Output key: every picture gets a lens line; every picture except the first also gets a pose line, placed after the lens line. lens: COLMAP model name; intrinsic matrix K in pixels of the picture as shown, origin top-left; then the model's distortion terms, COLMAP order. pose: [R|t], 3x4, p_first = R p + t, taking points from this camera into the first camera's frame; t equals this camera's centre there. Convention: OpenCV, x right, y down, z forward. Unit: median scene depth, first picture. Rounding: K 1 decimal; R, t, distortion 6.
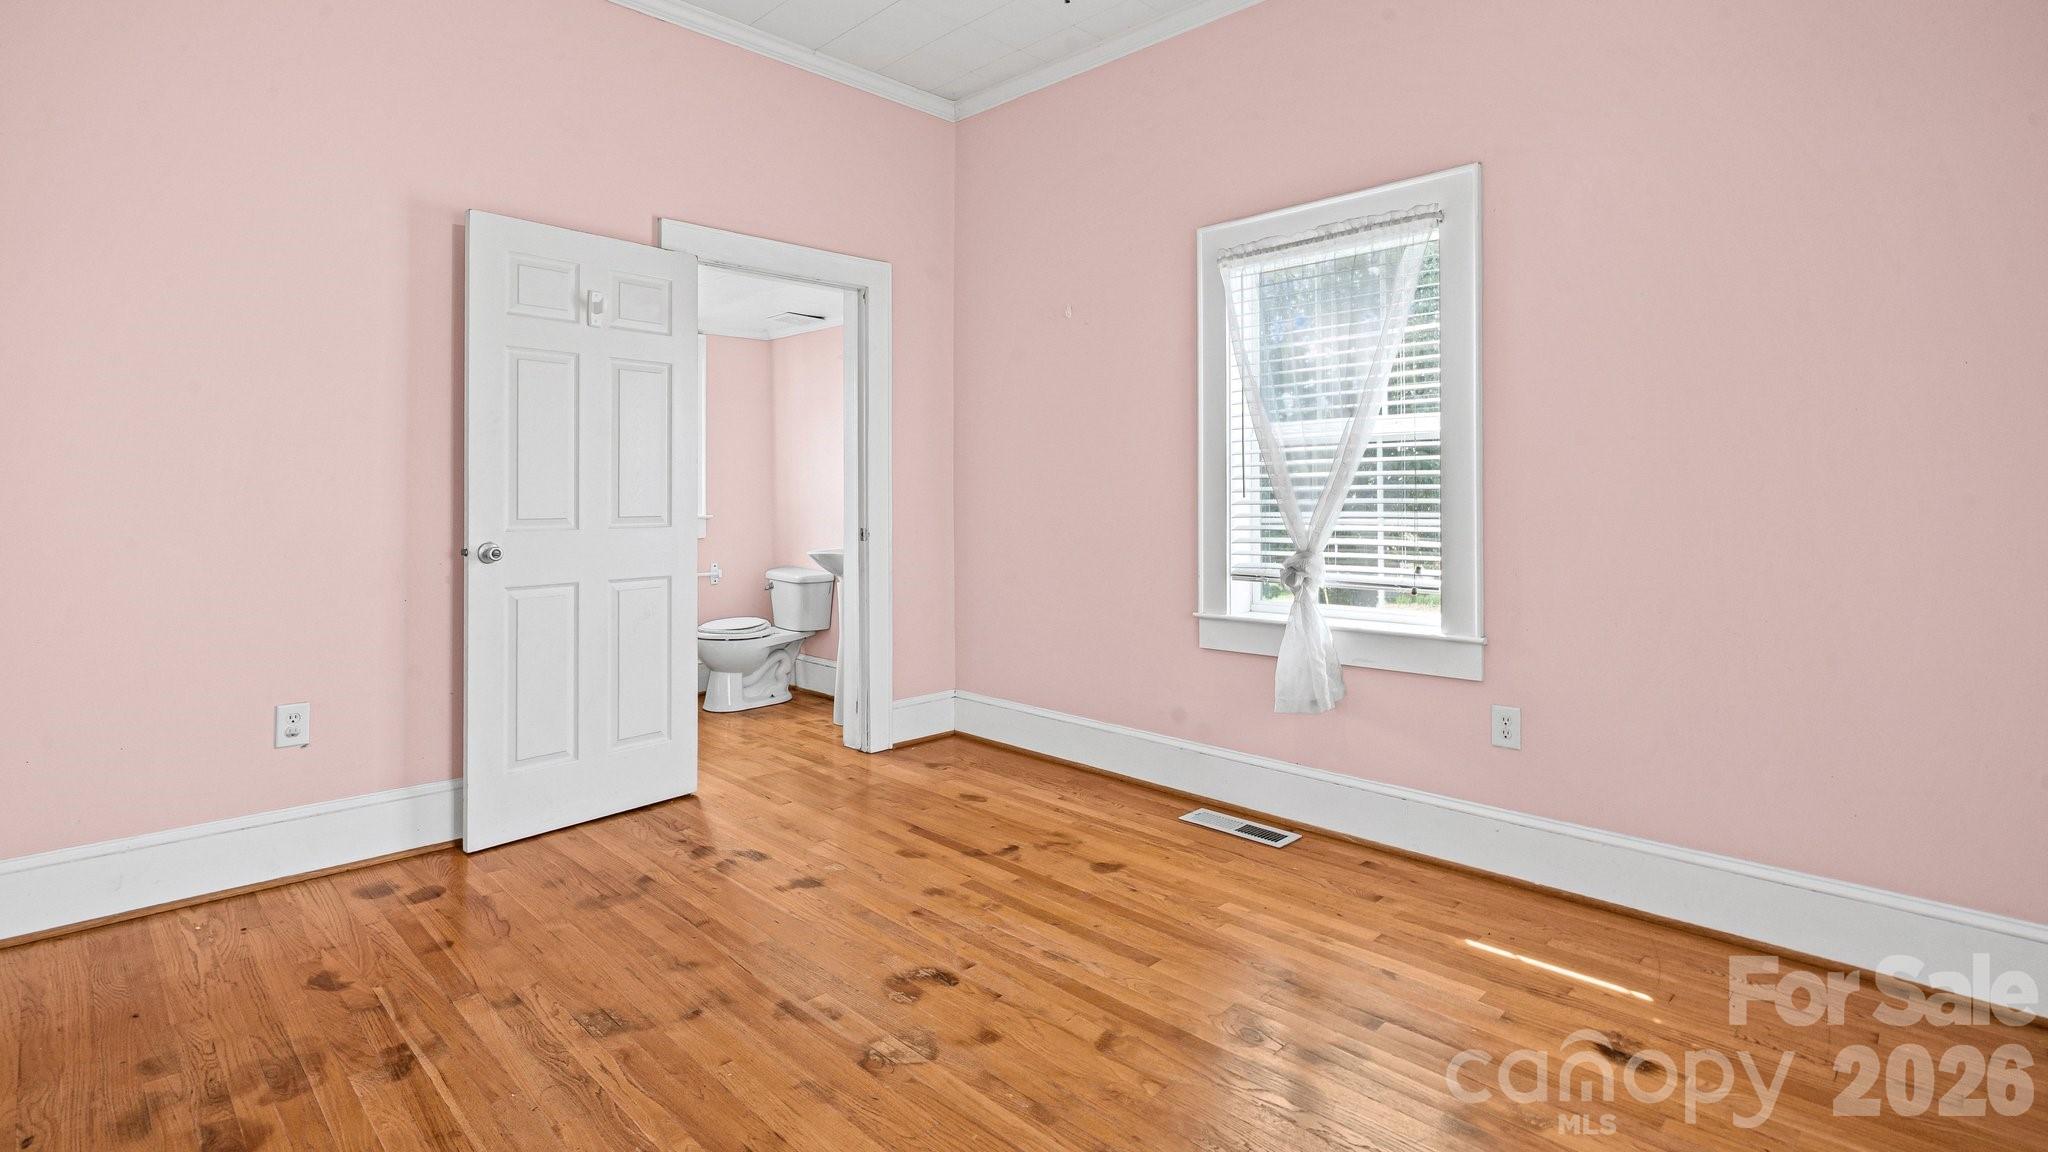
lens RADIAL K [[983.1, 0, 1022.5], [0, 983.1, 547.5], [0, 0, 1]] dist [-0.001361, -0.000072]
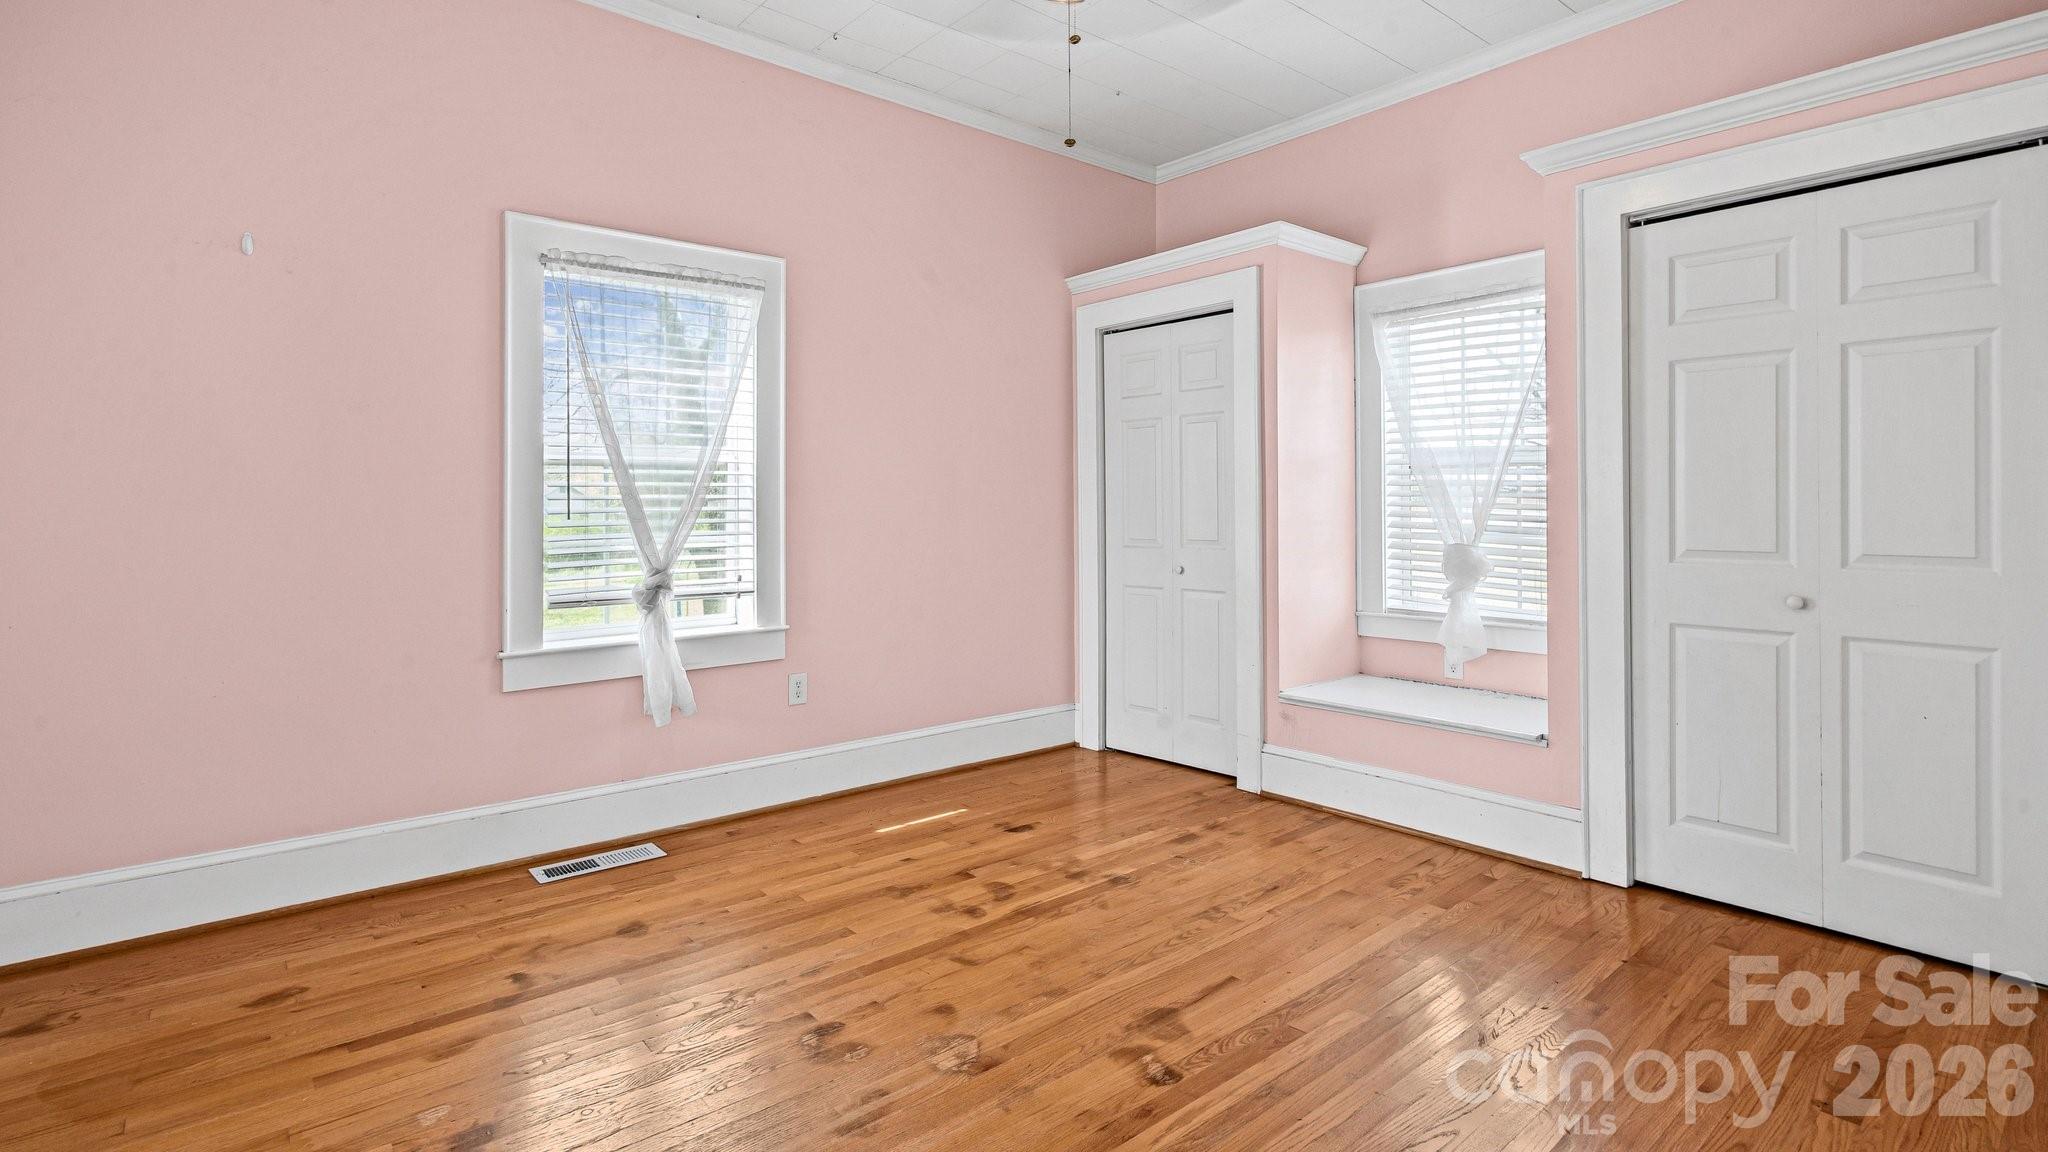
lens RADIAL K [[963.4, 0, 1006.8], [0, 963.4, 588.1], [0, 0, 1]] dist [-0.002304, -0.000048]
pose [[0.090608, -0.078107, 0.992819, -0.767983], [0.058896, 0.995595, 0.072950, -0.032865], [-0.994144, 0.051863, 0.094809, 0.583399]]
